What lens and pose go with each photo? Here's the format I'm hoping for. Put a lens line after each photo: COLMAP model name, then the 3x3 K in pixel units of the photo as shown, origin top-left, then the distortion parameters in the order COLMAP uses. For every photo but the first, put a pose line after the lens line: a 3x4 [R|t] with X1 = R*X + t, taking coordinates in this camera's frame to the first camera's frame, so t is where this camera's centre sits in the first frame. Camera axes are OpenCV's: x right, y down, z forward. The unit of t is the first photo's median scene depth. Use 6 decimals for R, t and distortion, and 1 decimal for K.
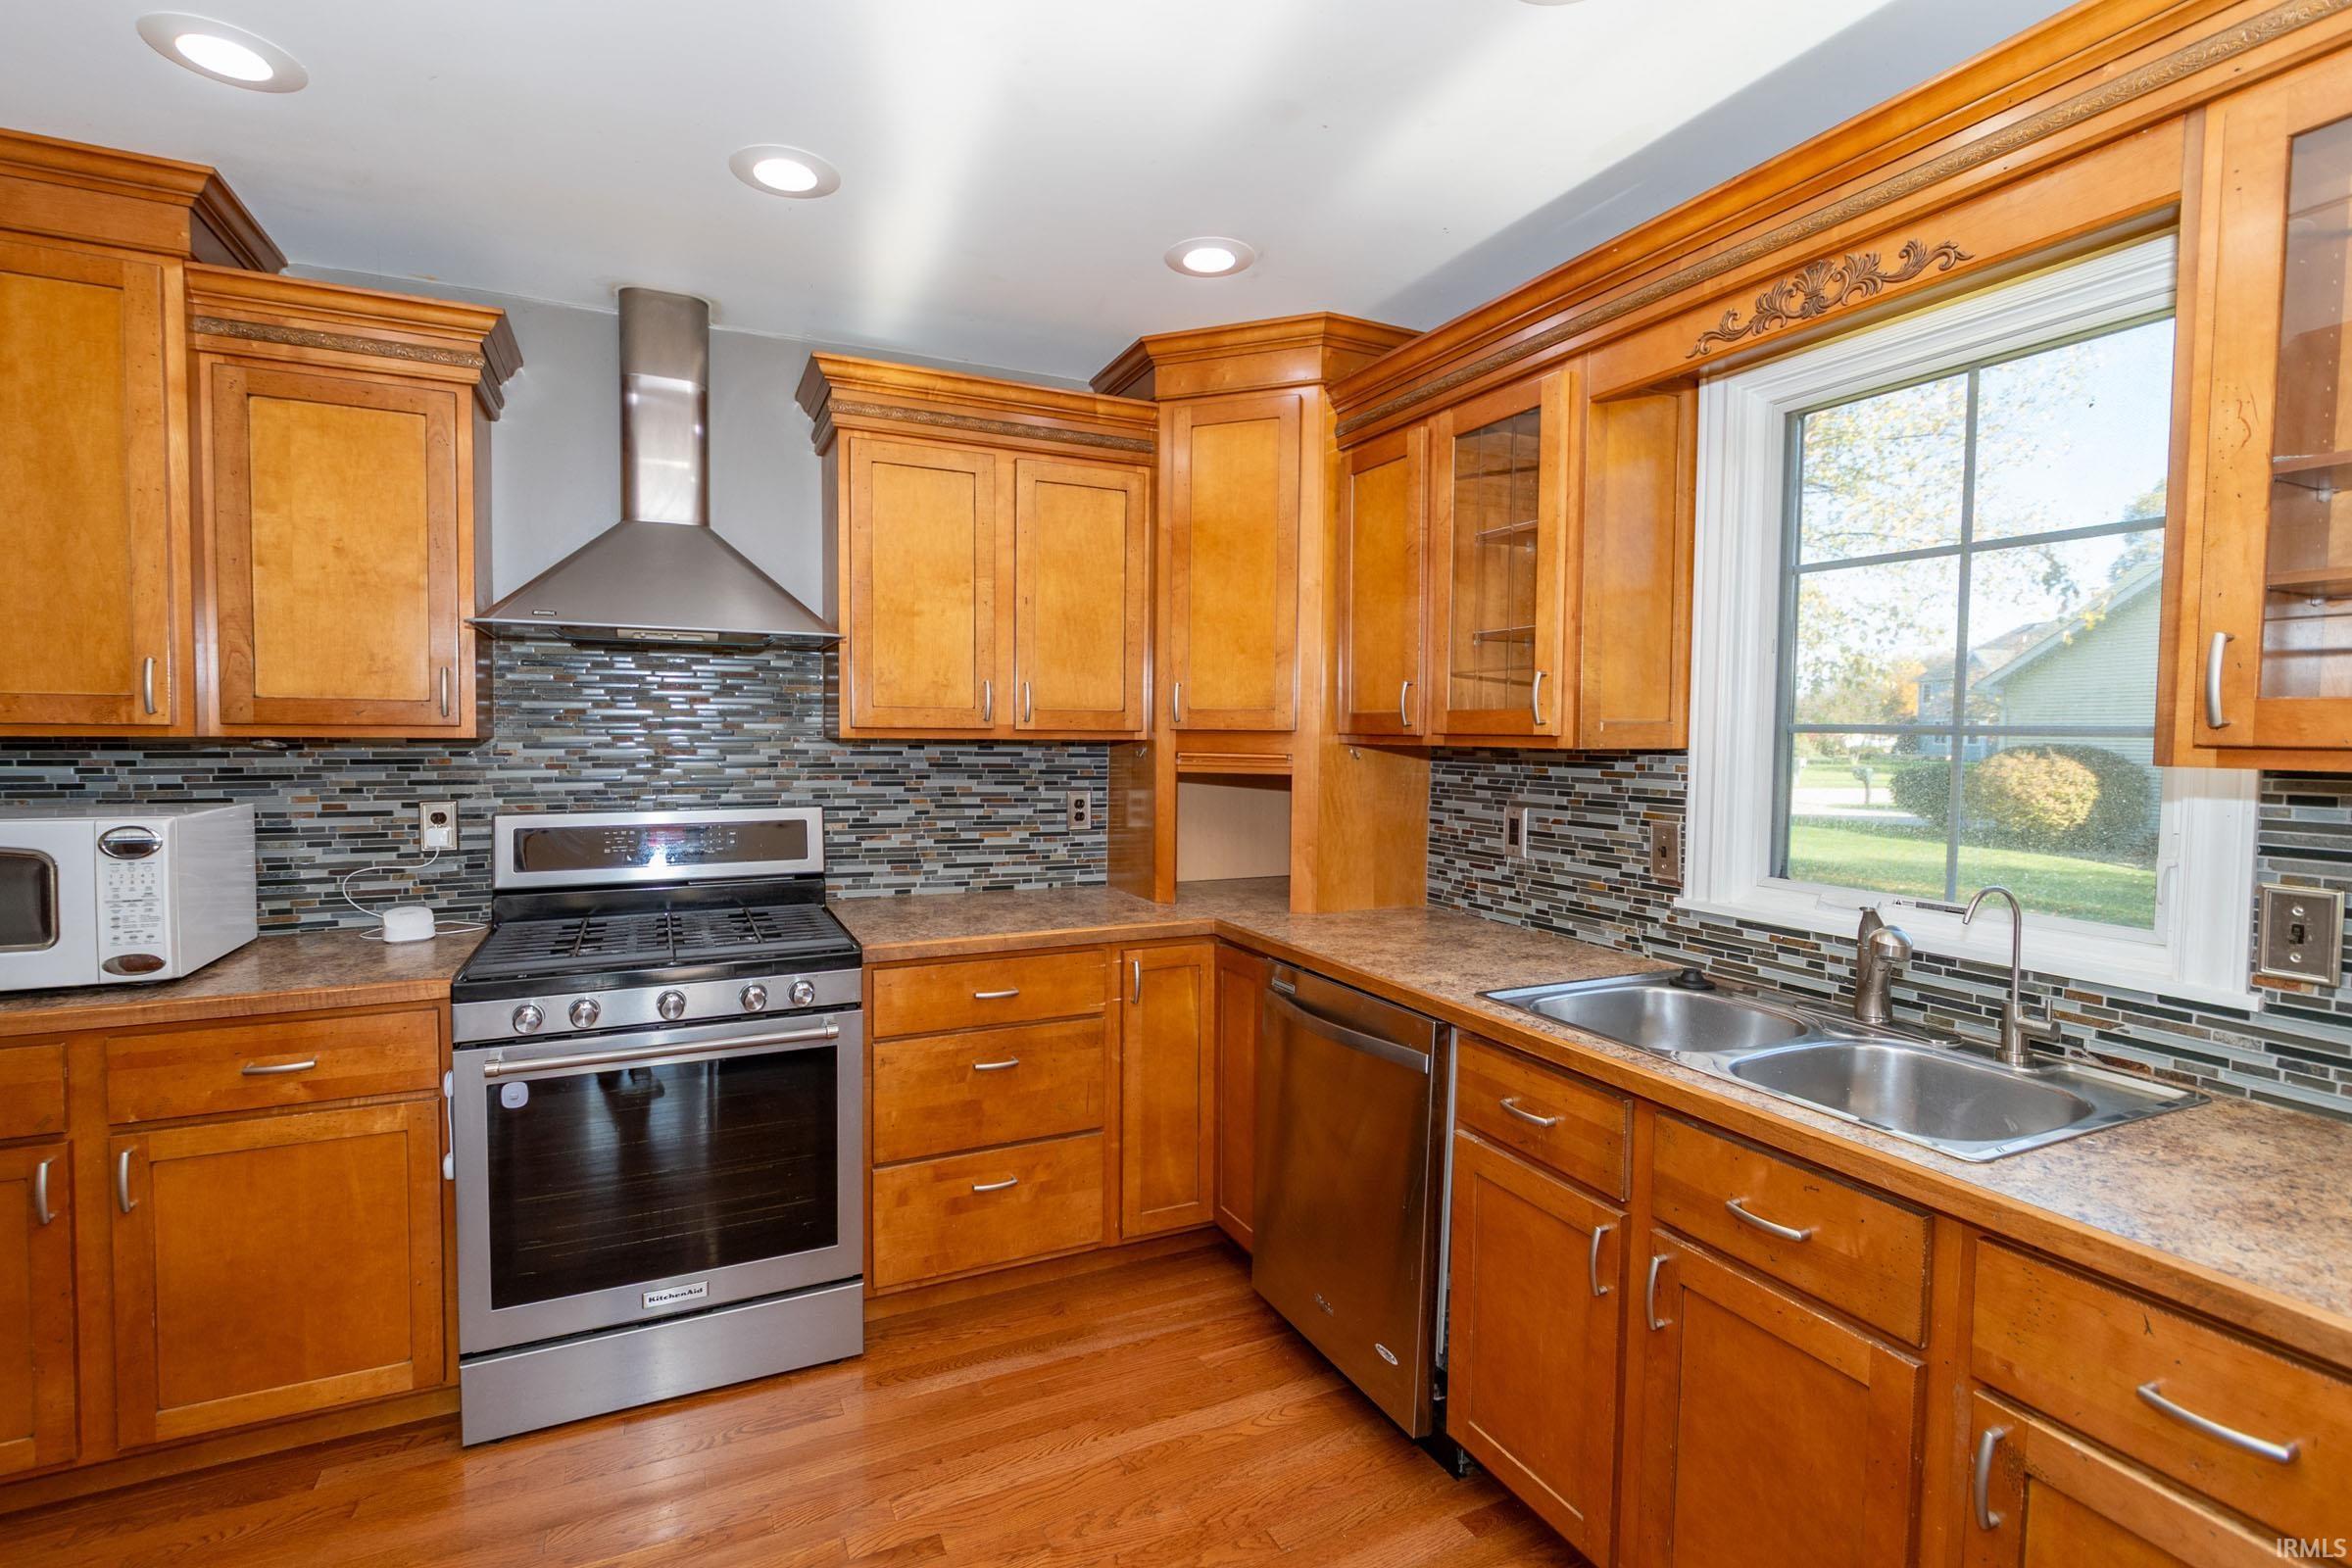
lens RADIAL K [[1078.6, 0, 1165.6], [0, 1078.6, 774.7], [0, 0, 1]] dist [-0.001337, -0.000587]
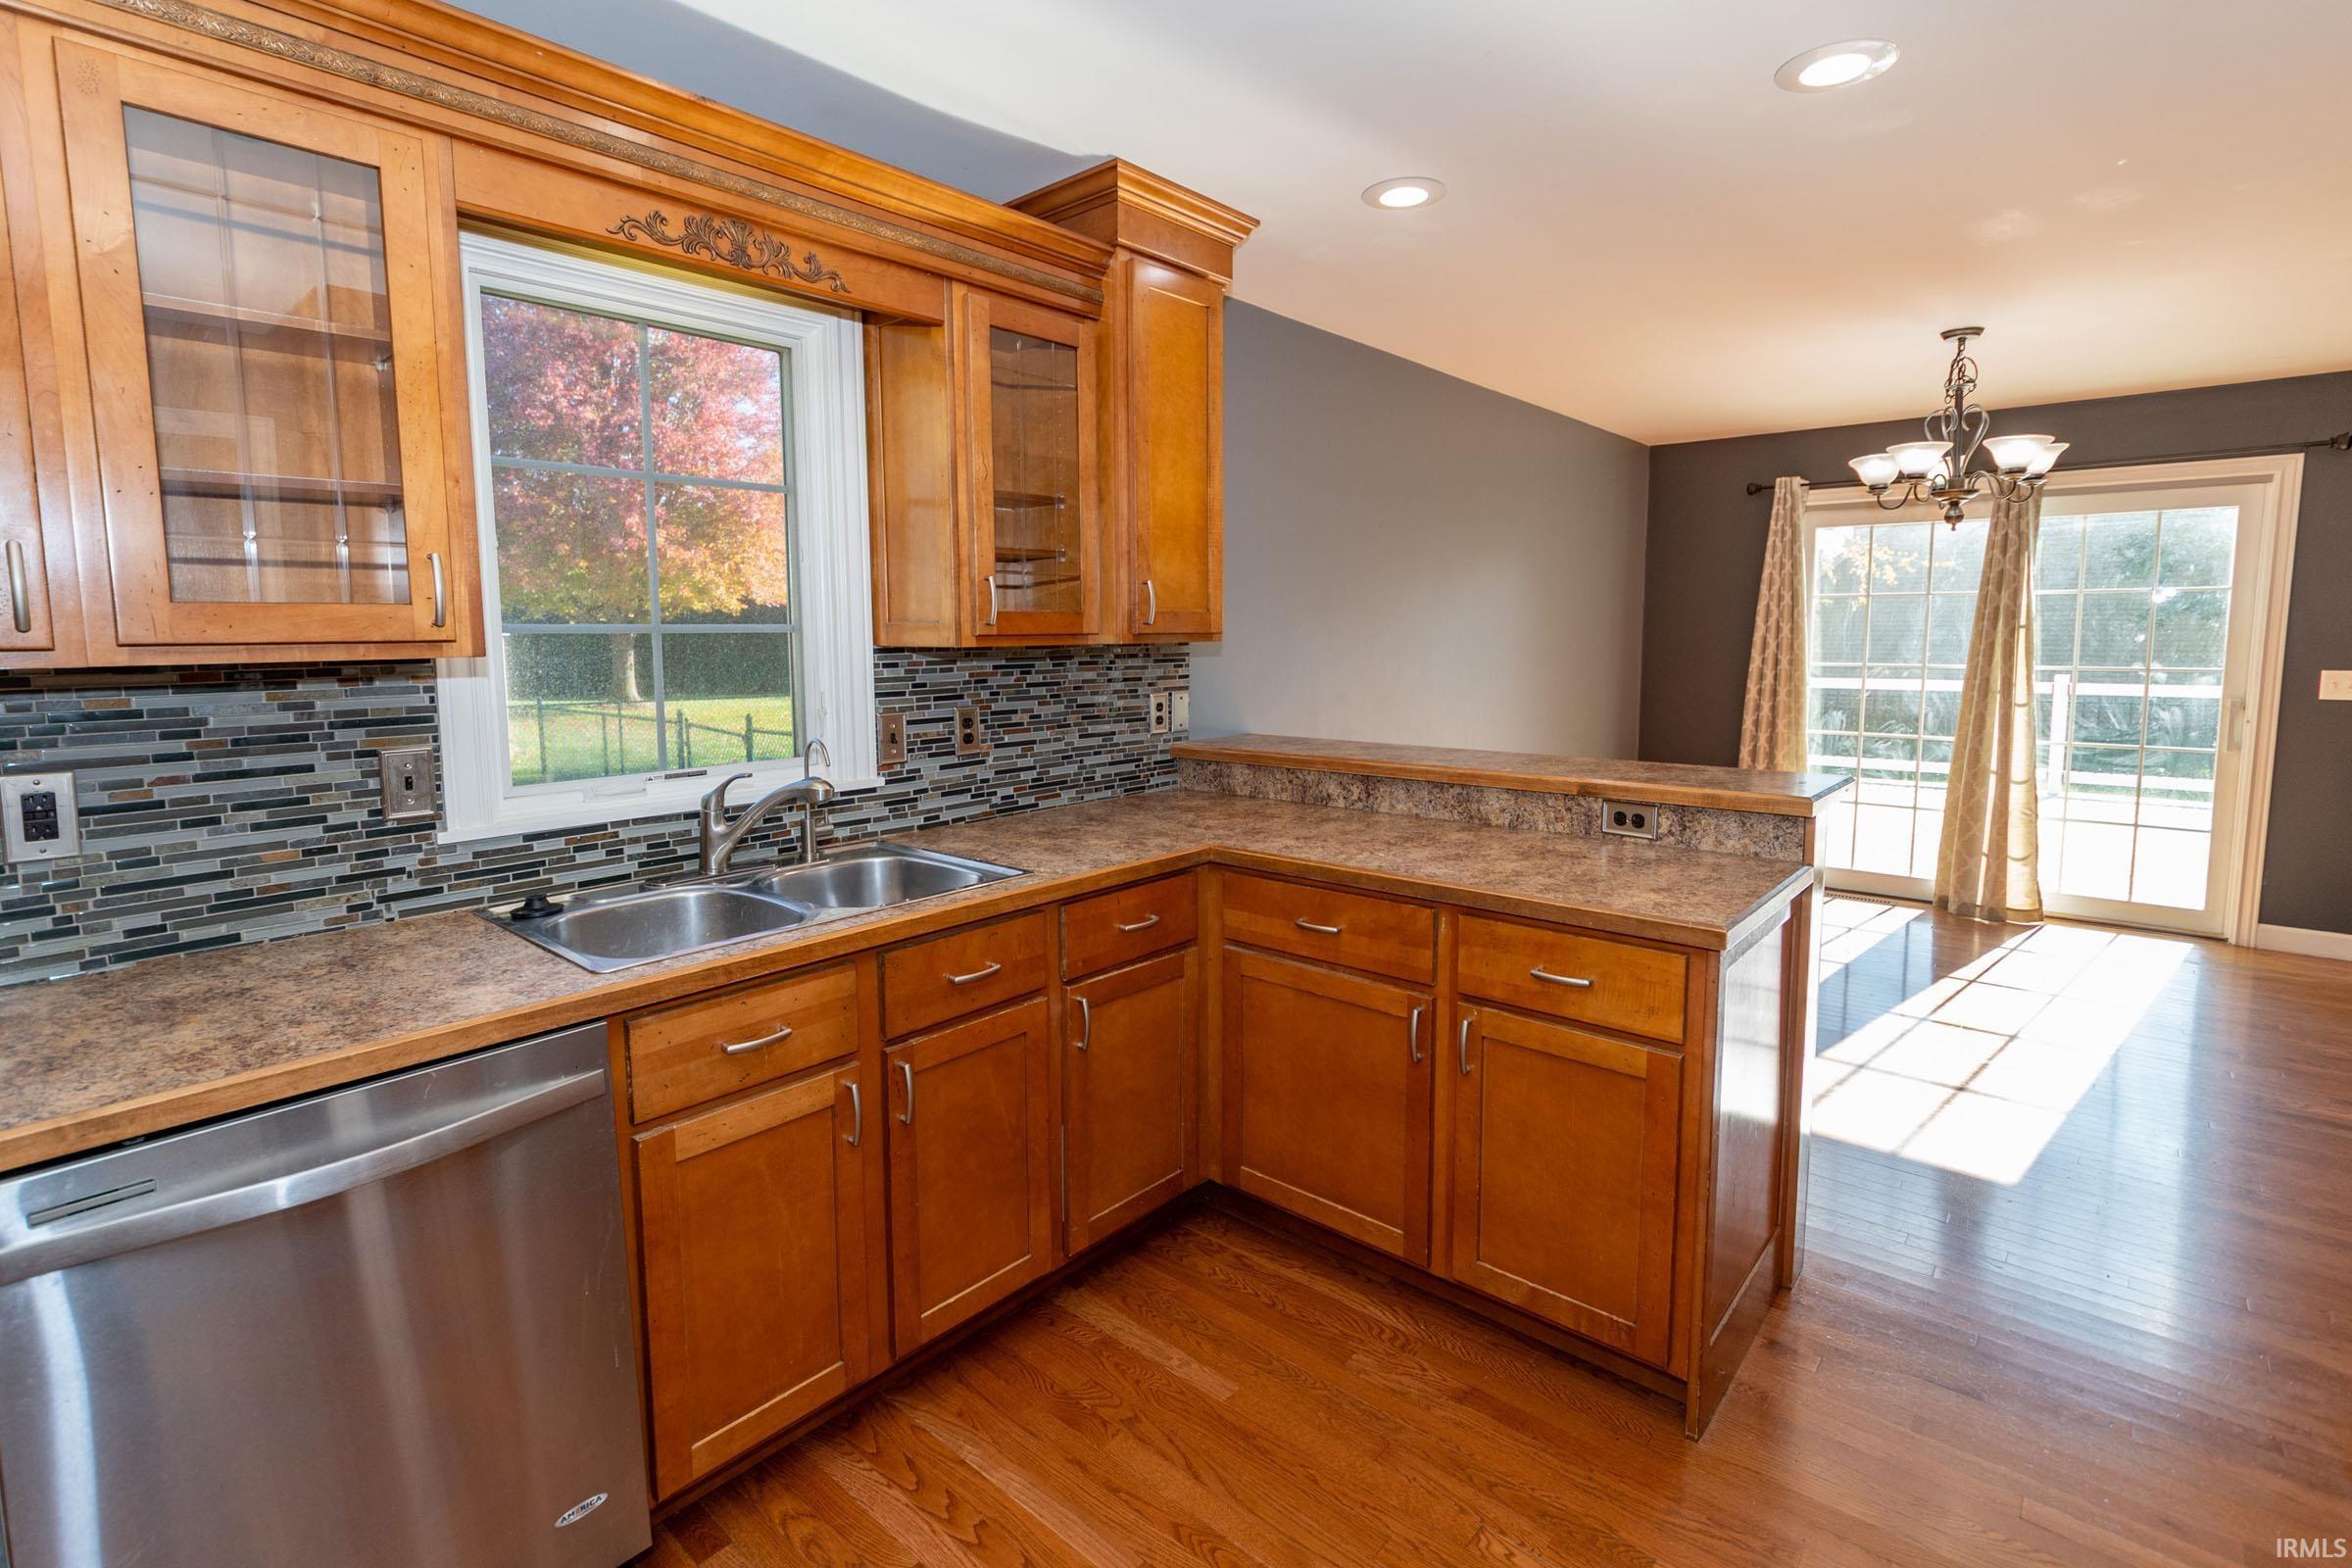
lens RADIAL K [[1099.1, 0, 1153.2], [0, 1099.1, 733.2], [0, 0, 1]] dist [-0.000859, -0.000114]
pose [[-0.388259, -0.095638, 0.916574, -0.511775], [0.044414, 0.991503, 0.122270, -0.042354], [-0.920479, 0.088182, -0.380712, 0.804154]]
